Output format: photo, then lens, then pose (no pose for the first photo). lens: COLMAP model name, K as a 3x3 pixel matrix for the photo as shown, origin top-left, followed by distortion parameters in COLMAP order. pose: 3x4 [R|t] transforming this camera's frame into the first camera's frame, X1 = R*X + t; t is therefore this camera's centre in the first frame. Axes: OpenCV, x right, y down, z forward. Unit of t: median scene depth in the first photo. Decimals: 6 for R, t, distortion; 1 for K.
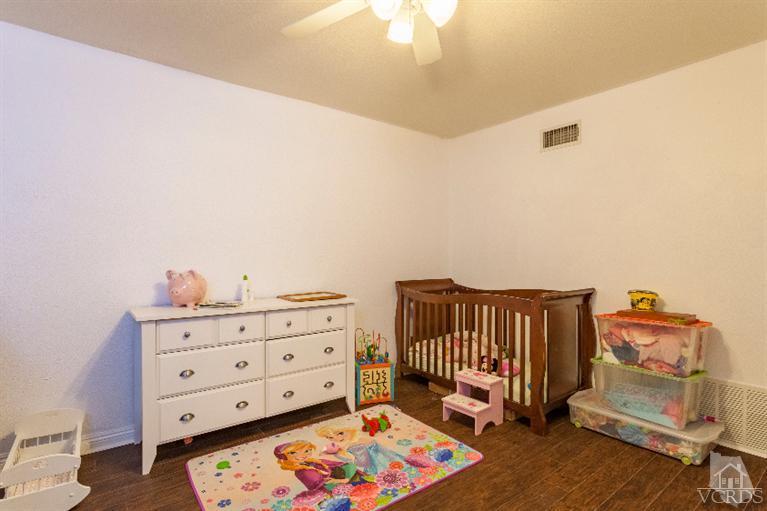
lens RADIAL K [[378.1, 0, 382.1], [0, 378.1, 258.0], [0, 0, 1]] dist [0.000427, 0.000071]
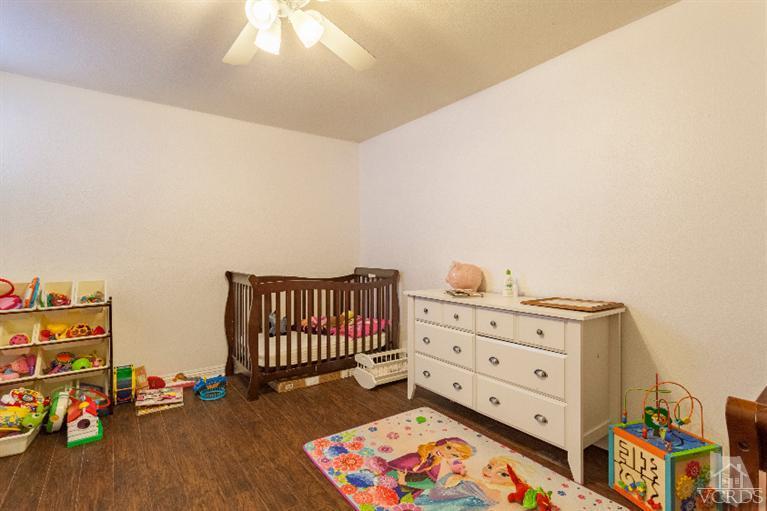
lens RADIAL K [[369.3, 0, 384.0], [0, 369.3, 256.4], [0, 0, 1]] dist [0.002834, 0.000218]
pose [[-0.025919, 0.013718, -0.999570, 0.712361], [0.005683, 0.999892, 0.013575, -0.004872], [0.999648, -0.005329, -0.025994, 0.824781]]
